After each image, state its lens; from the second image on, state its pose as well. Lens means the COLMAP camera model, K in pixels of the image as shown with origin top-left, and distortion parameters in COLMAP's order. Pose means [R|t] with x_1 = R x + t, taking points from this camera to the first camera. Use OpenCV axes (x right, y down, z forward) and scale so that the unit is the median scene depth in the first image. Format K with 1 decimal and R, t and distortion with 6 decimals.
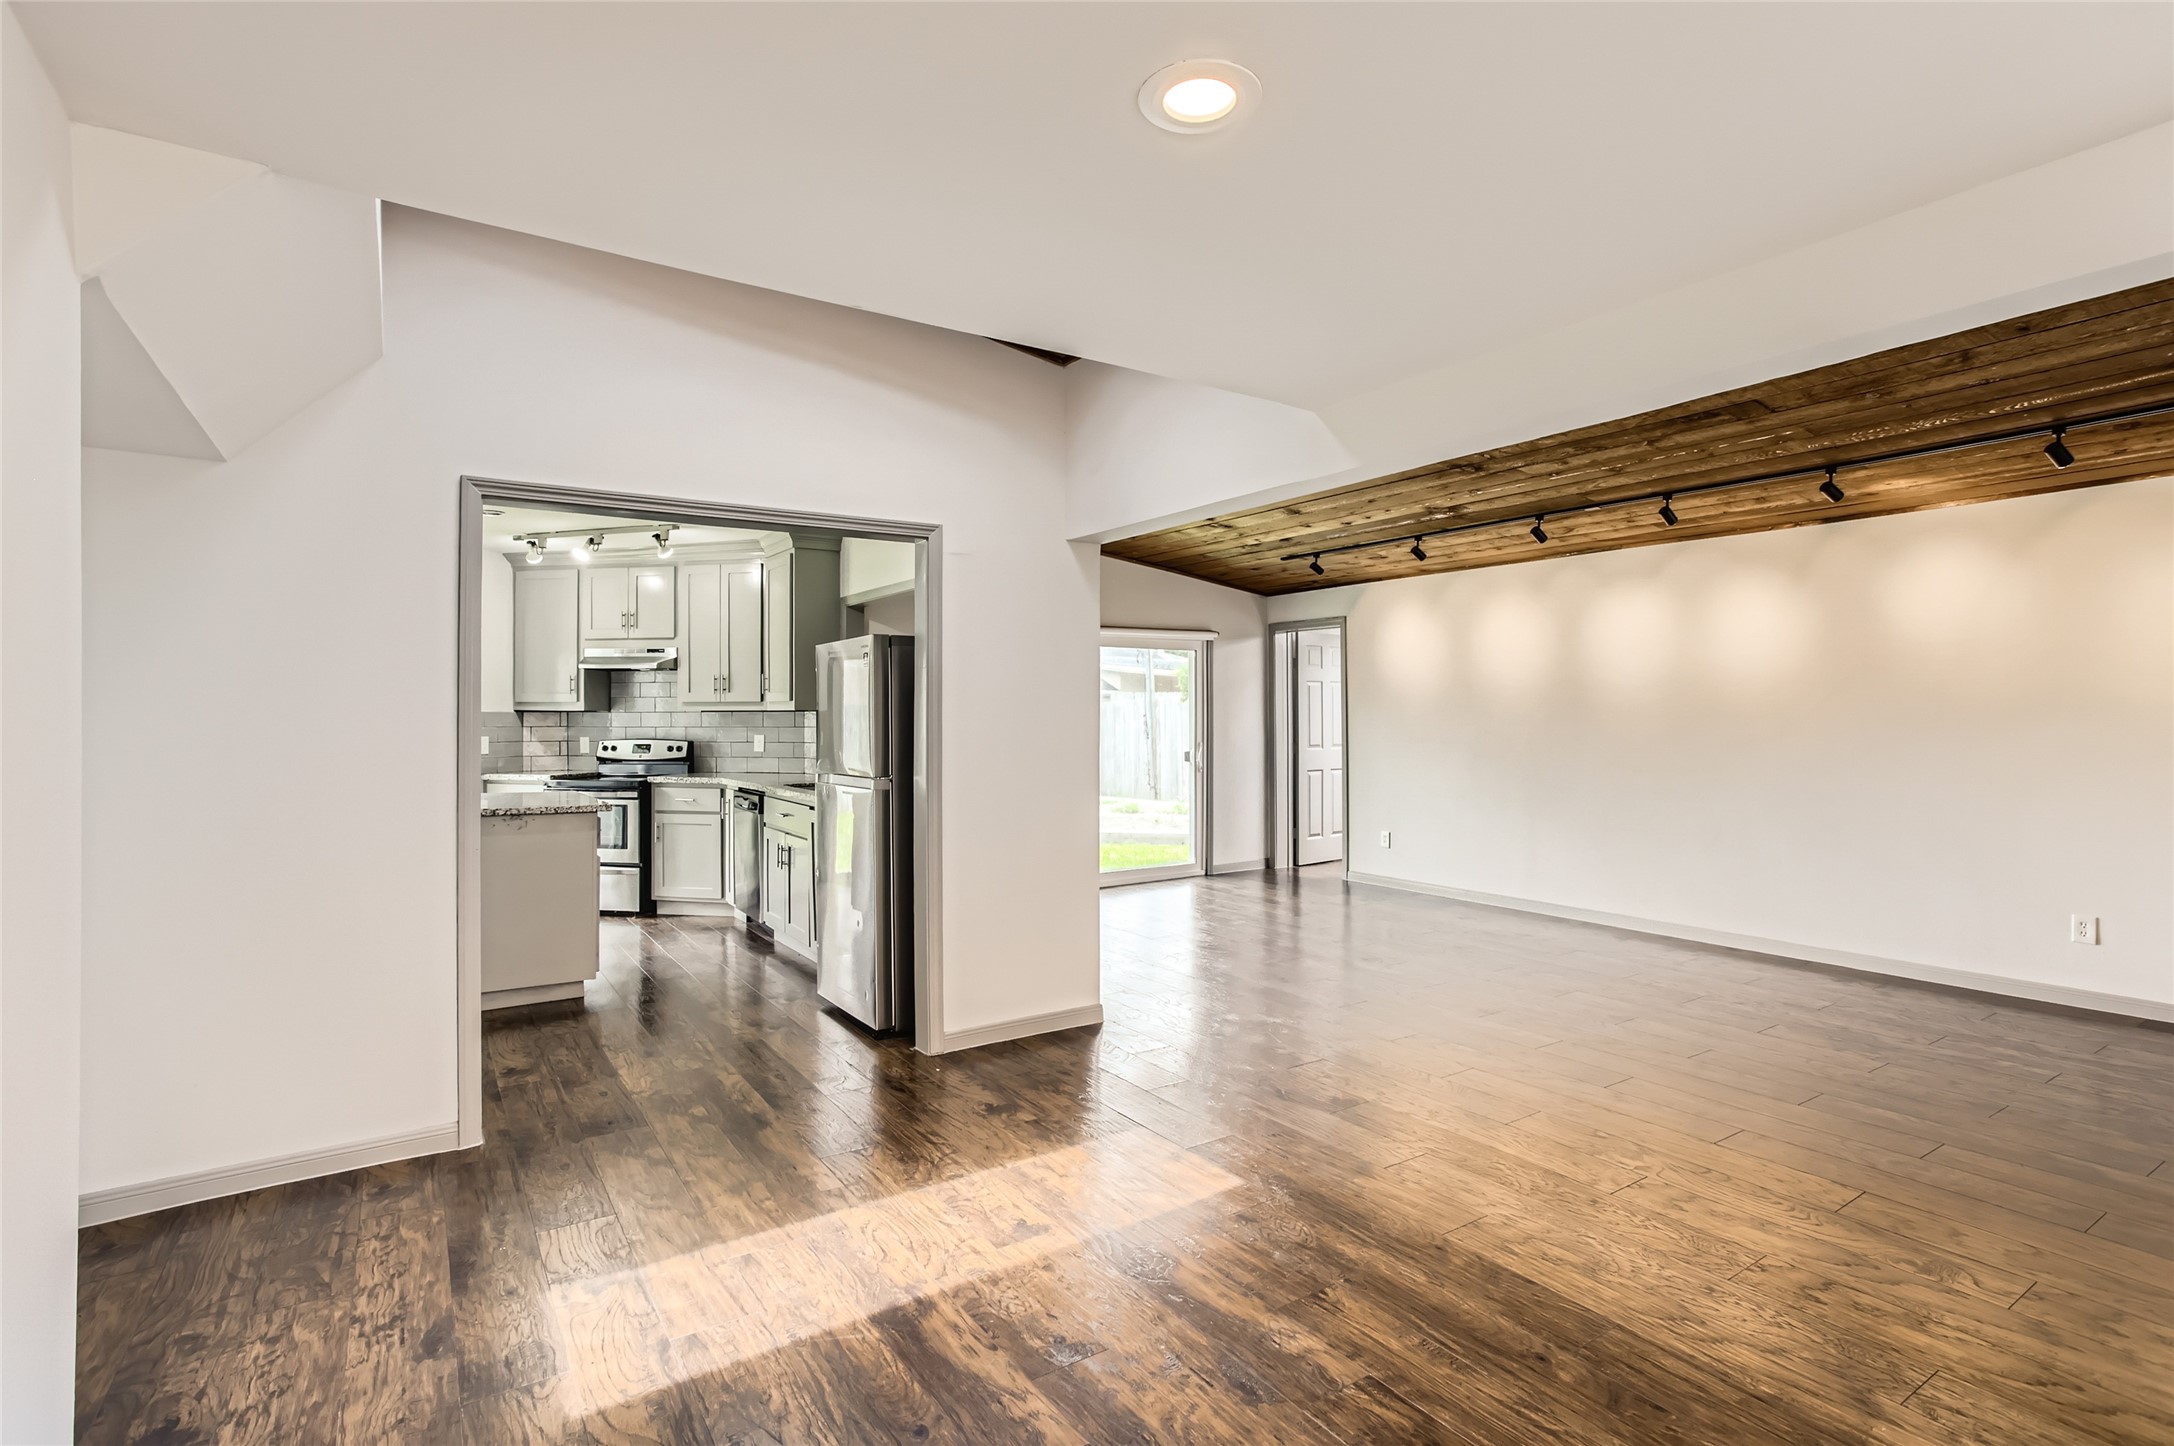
lens RADIAL K [[1054.5, 0, 1089.0], [0, 1054.5, 757.8], [0, 0, 1]] dist [0.005676, 0.001517]
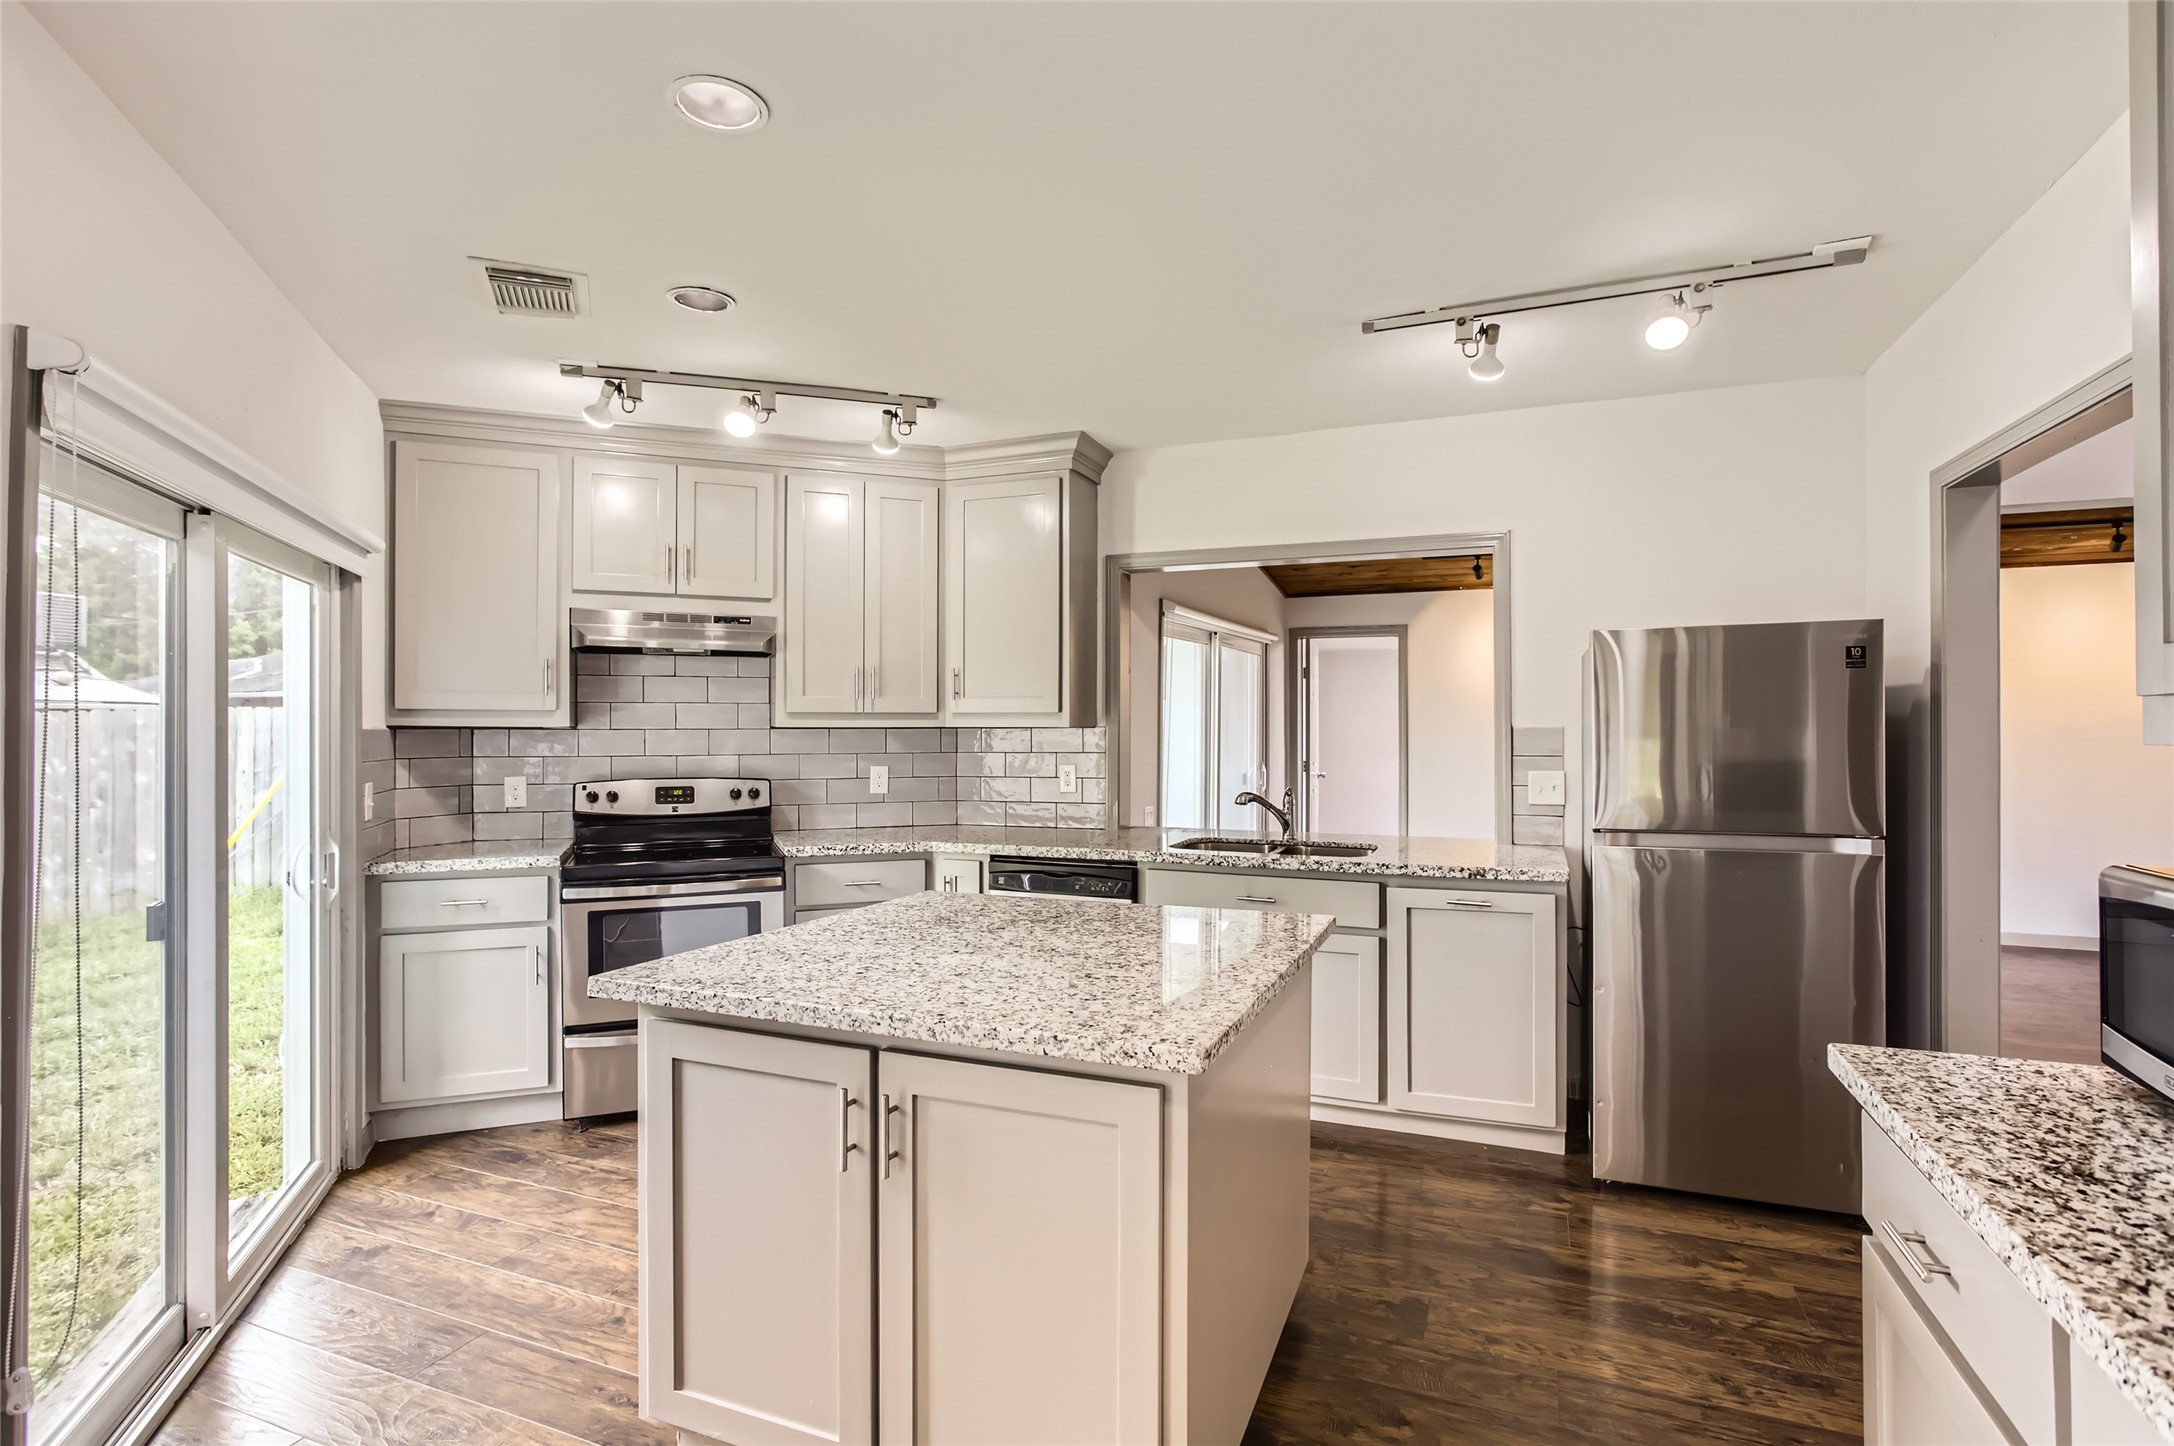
lens RADIAL K [[1054.5, 0, 1095.1], [0, 1054.5, 722.9], [0, 0, 1]] dist [0.005676, 0.001517]
pose [[0.823717, 0.001336, 0.567000, -0.558882], [0.021680, 0.999192, -0.033850, -0.023201], [-0.566587, 0.040175, 0.823022, 0.419001]]
